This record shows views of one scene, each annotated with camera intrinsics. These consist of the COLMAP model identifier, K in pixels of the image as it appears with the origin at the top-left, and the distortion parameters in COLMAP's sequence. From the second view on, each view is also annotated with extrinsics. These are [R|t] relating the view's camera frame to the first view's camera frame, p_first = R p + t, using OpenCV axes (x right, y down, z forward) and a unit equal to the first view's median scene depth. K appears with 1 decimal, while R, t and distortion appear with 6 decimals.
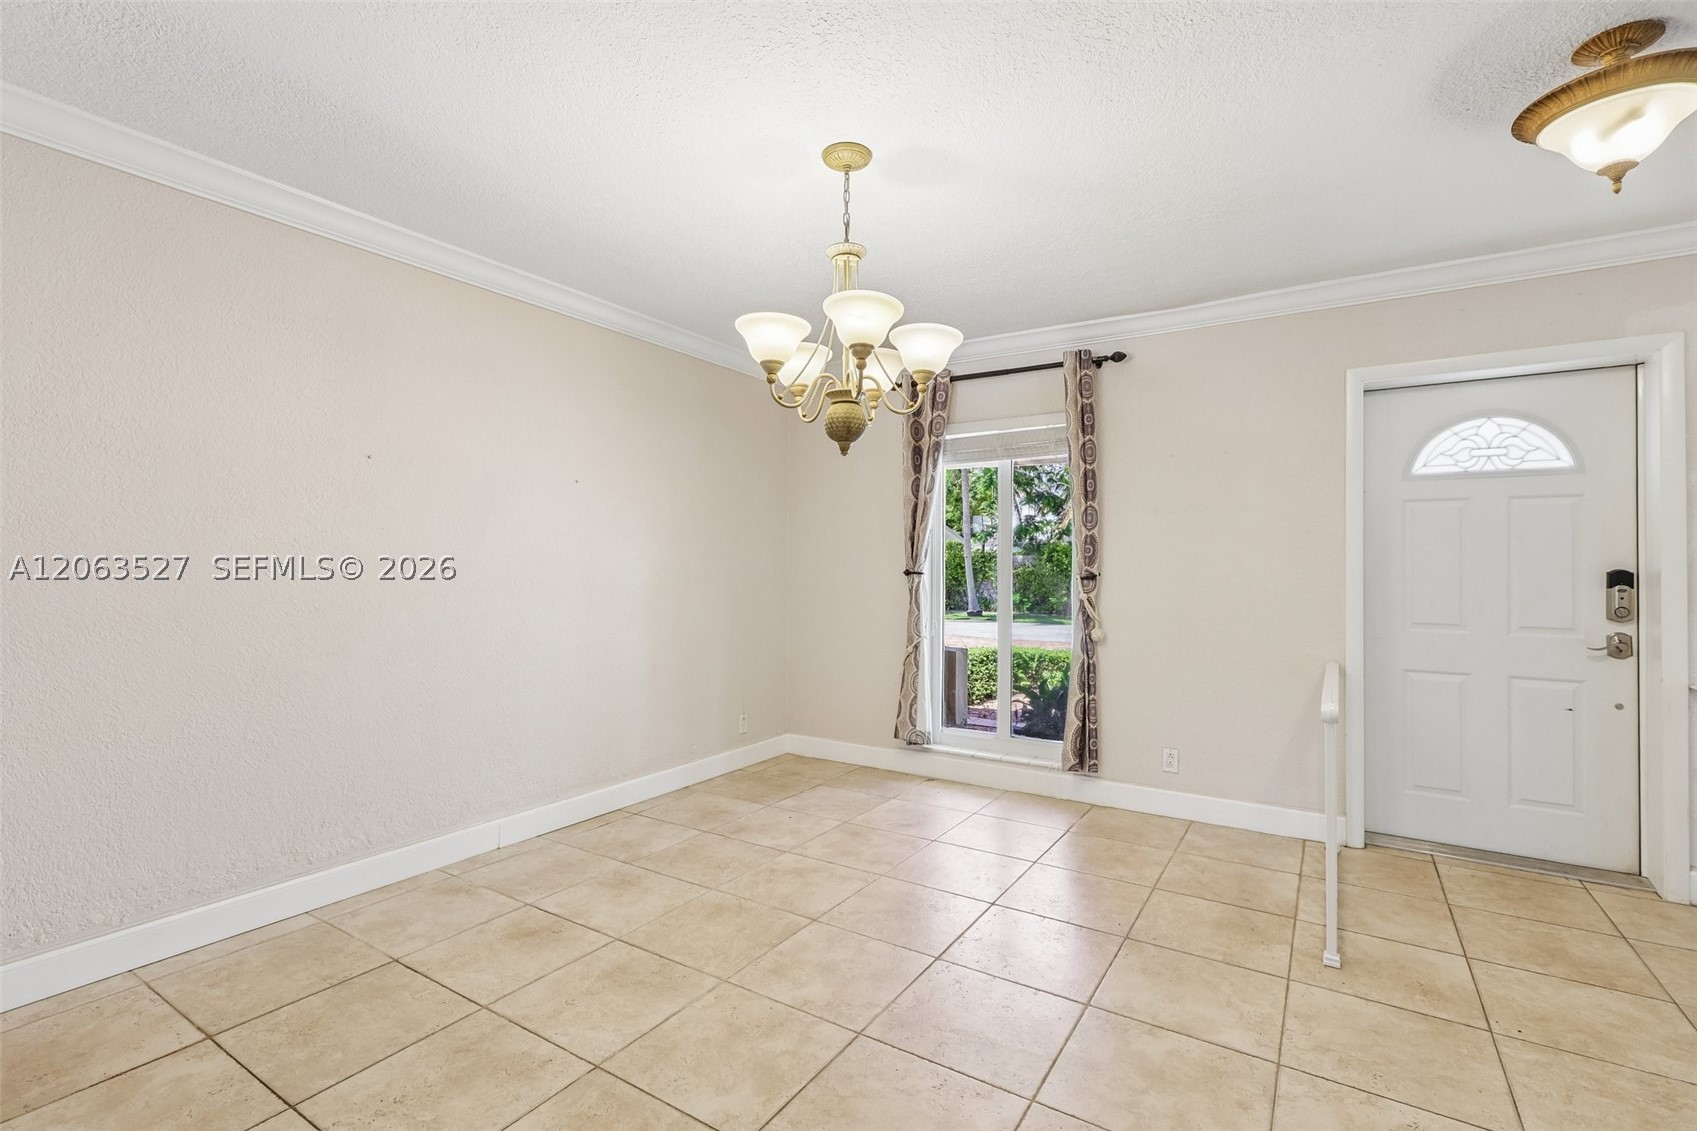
lens RADIAL K [[761.5, 0, 831.0], [0, 761.5, 565.6], [0, 0, 1]] dist [-0.002073, 0.002689]
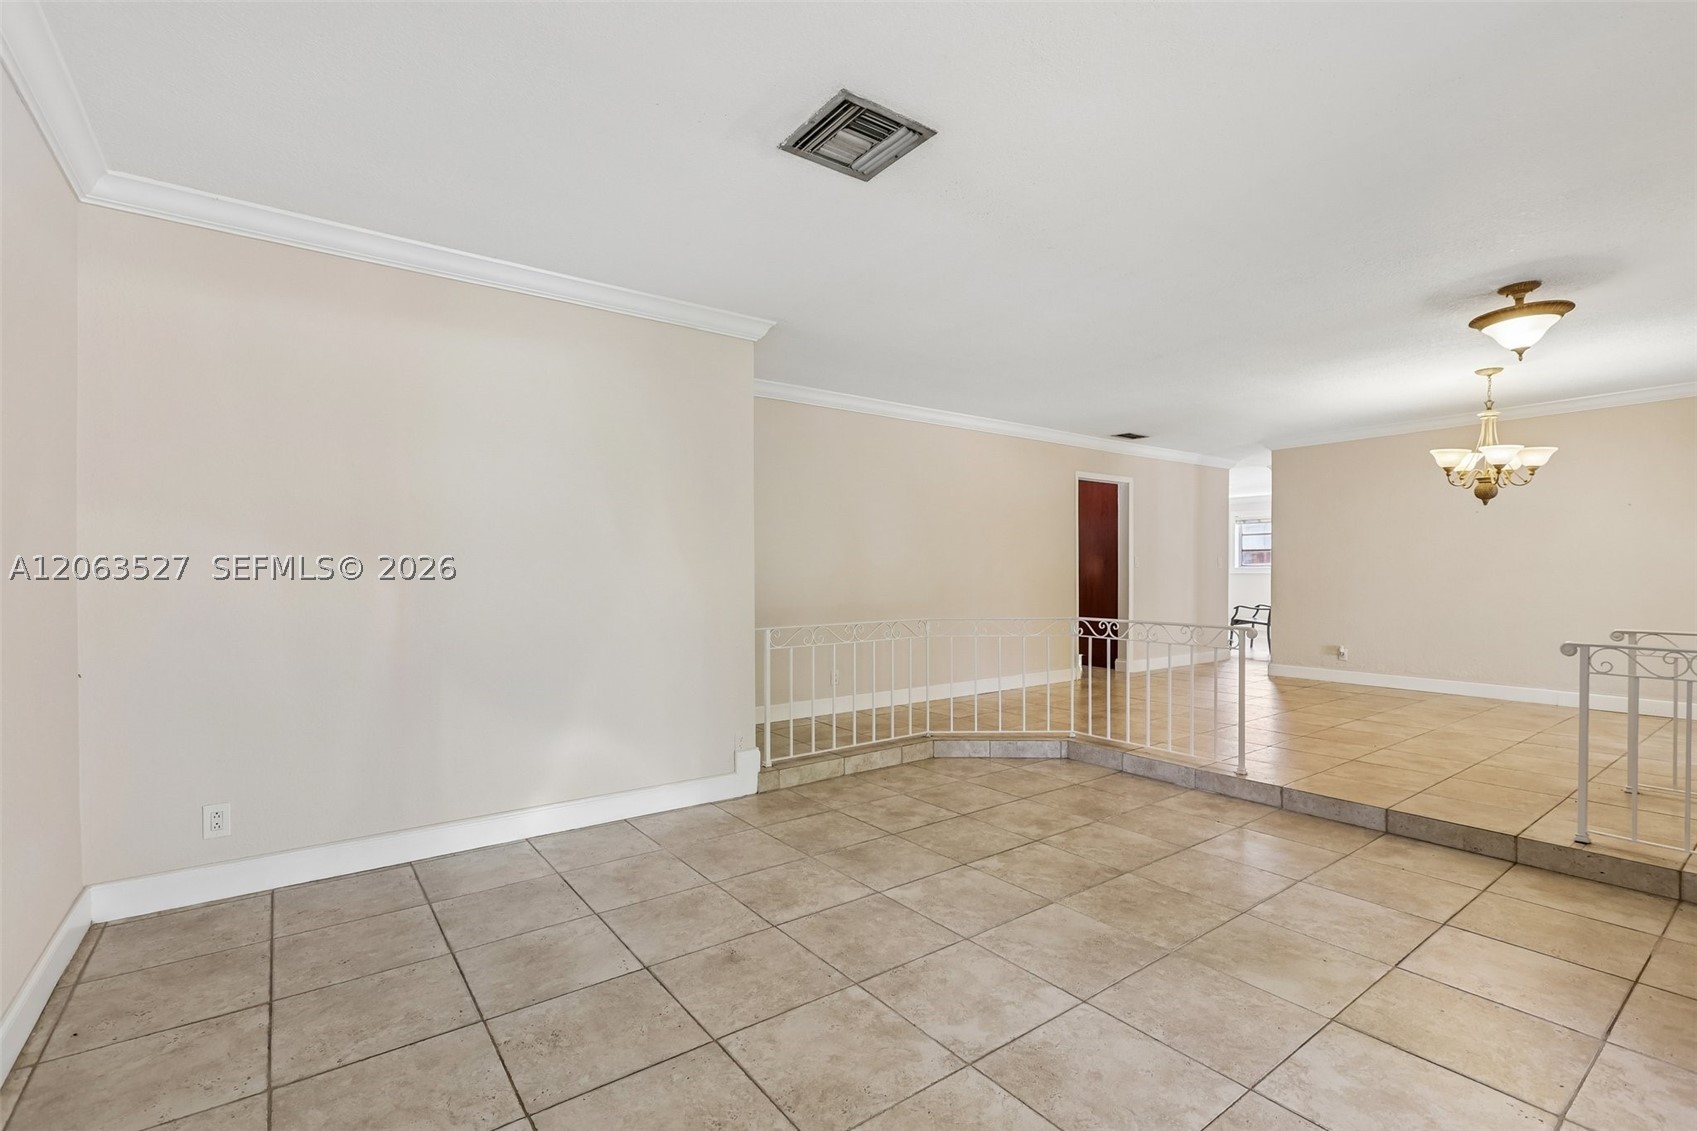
lens RADIAL K [[761.5, 0, 852.7], [0, 761.5, 579.8], [0, 0, 1]] dist [-0.002073, 0.002689]
pose [[-0.345641, 0.003211, -0.938361, 2.110785], [0.002156, 0.999994, 0.002627, 0.050741], [0.938364, -0.001115, -0.345646, 0.010774]]
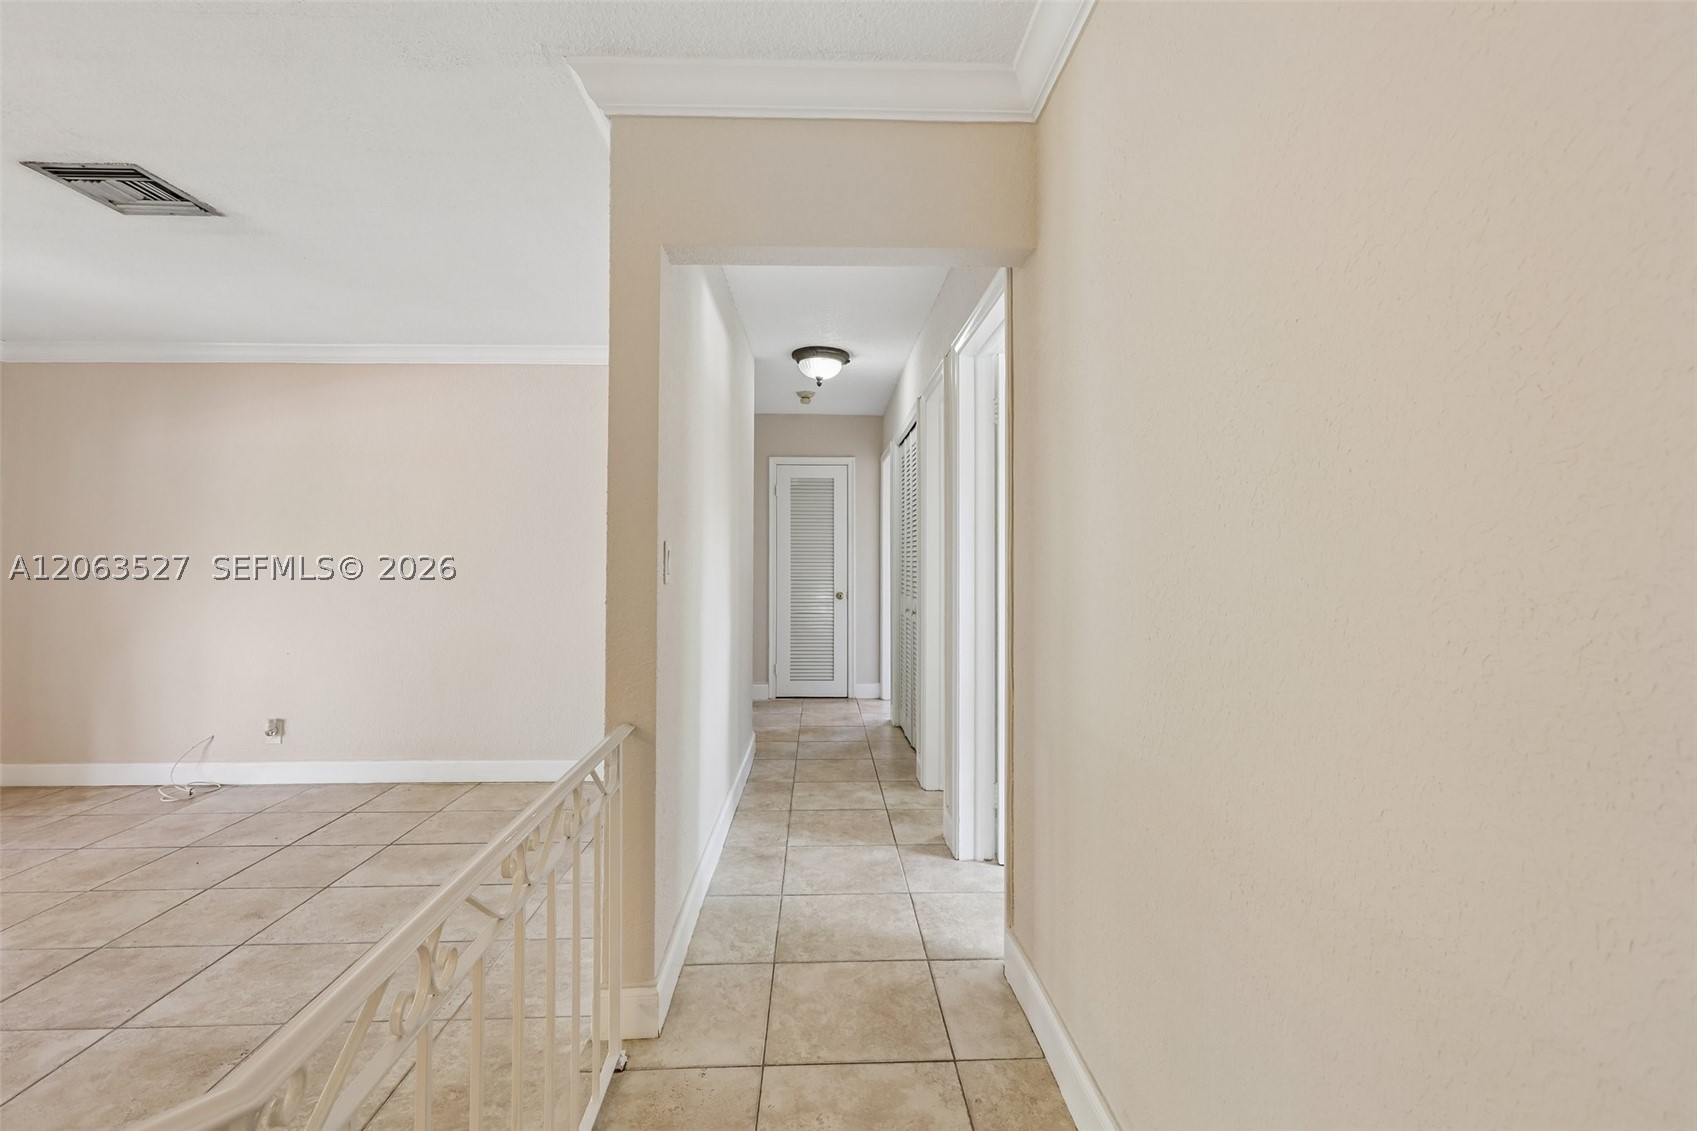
lens RADIAL K [[761.5, 0, 848.2], [0, 761.5, 543.9], [0, 0, 1]] dist [-0.002073, 0.002689]
pose [[-0.574951, 0.008957, 0.818139, 0.219019], [-0.006601, 0.999857, -0.015586, -0.002837], [-0.818161, -0.014362, -0.574809, -0.432454]]
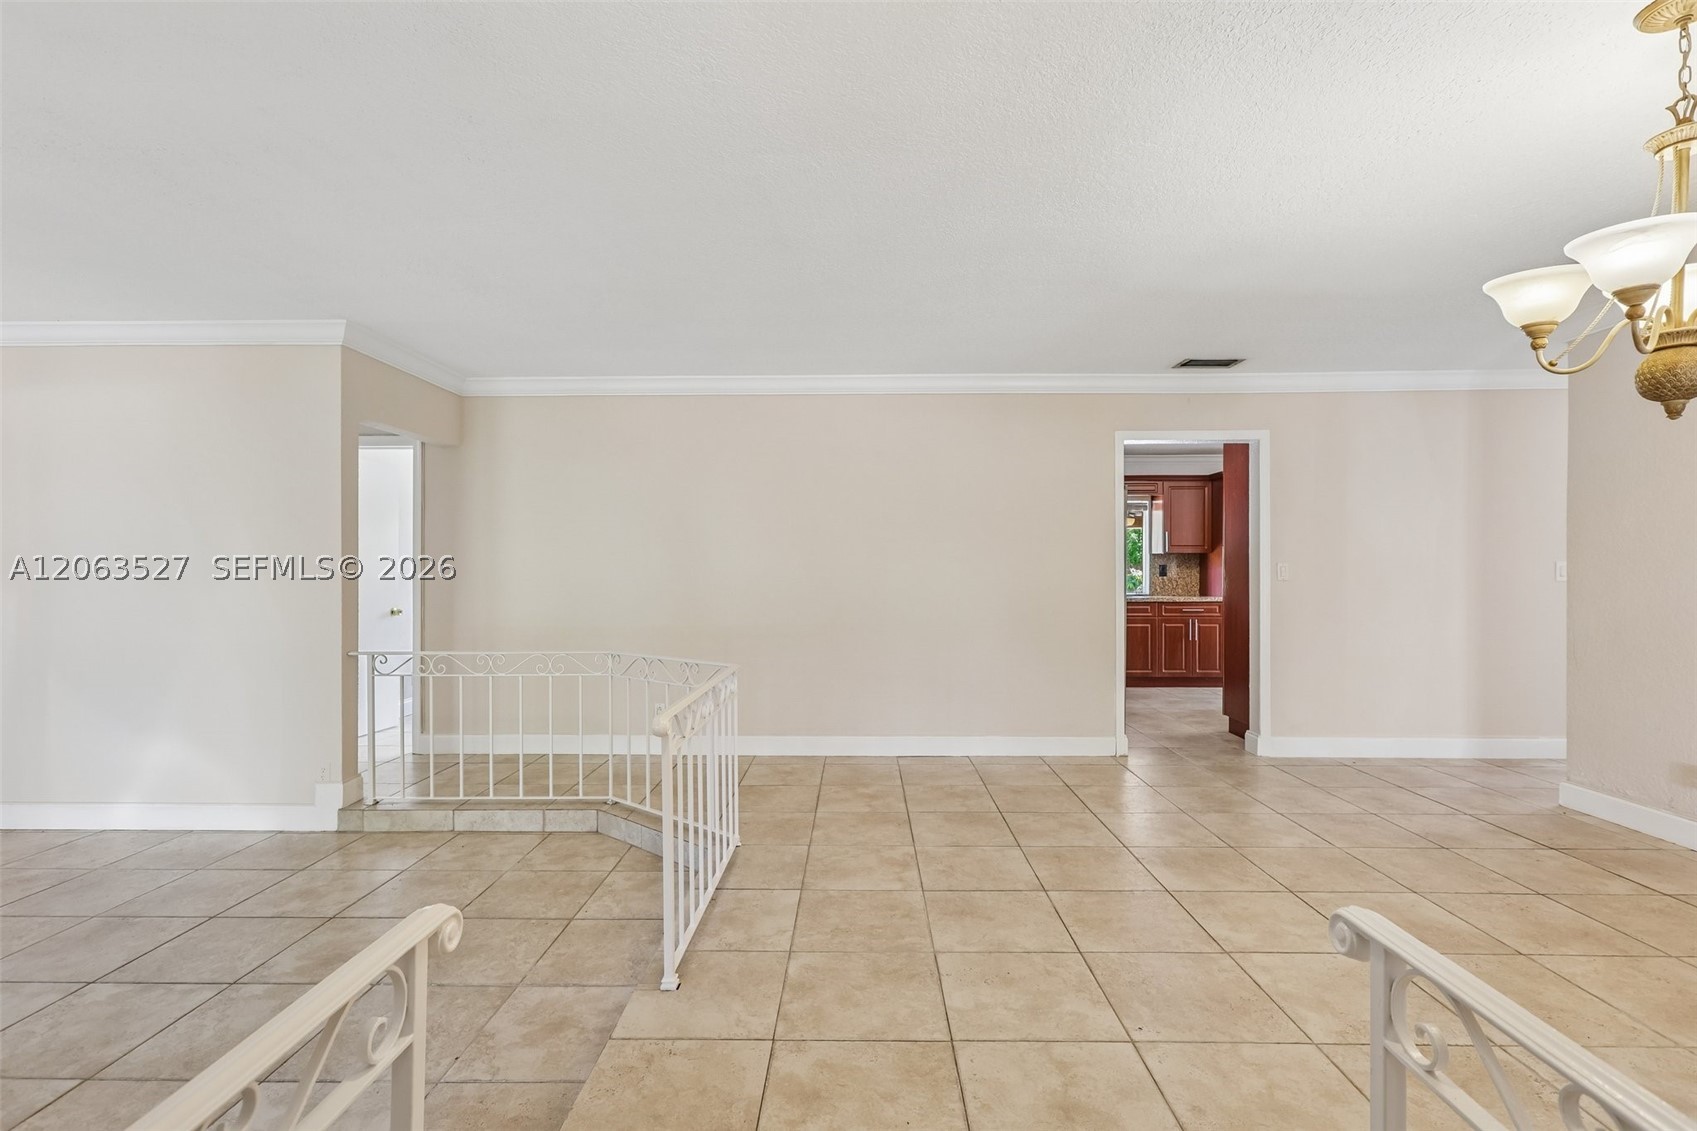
lens RADIAL K [[761.5, 0, 845.9], [0, 761.5, 569.2], [0, 0, 1]] dist [-0.002073, 0.002689]
pose [[-0.848727, -0.007033, -0.528784, 0.828315], [-0.002917, 0.999959, -0.008619, 0.009676], [0.528822, -0.005772, -0.848713, 0.908593]]
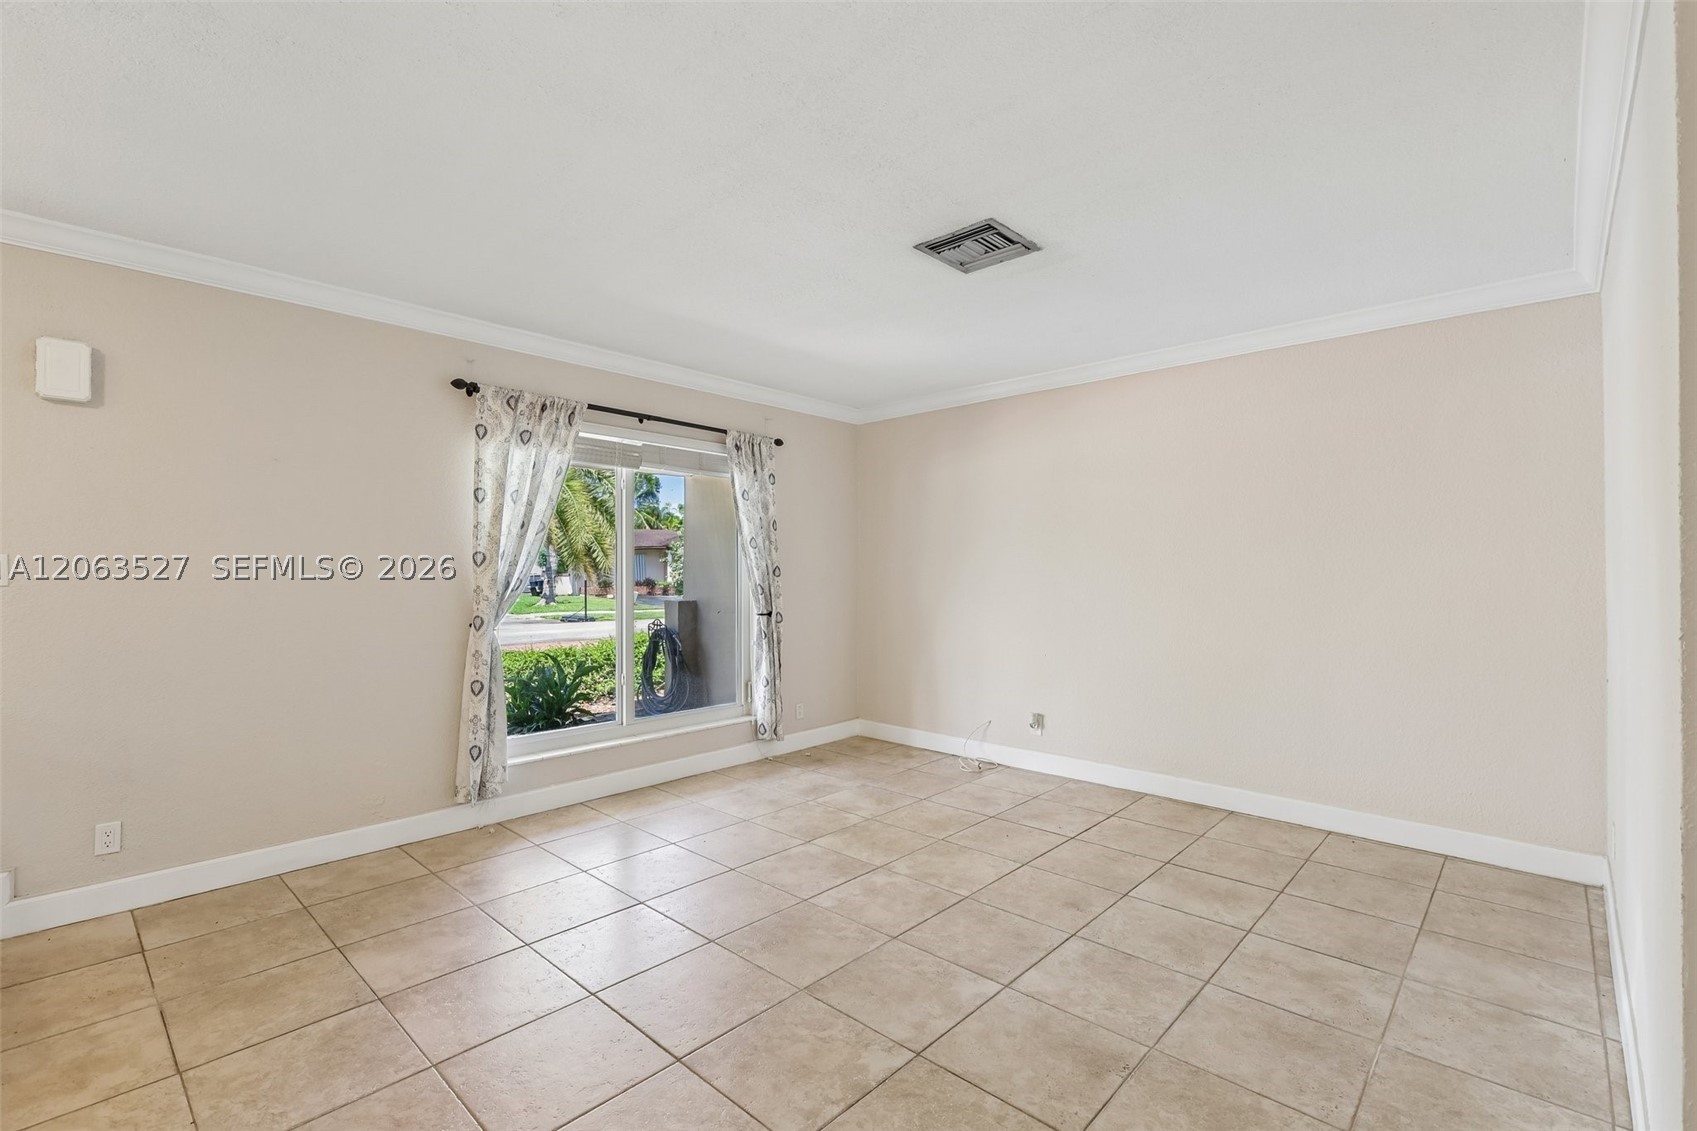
lens RADIAL K [[761.5, 0, 854.4], [0, 761.5, 563.5], [0, 0, 1]] dist [-0.002073, 0.002689]
pose [[0.168241, 0.001305, 0.985745, 0.387006], [-0.002250, 0.999997, -0.000940, 0.001520], [-0.985743, -0.002060, 0.168243, -0.265122]]
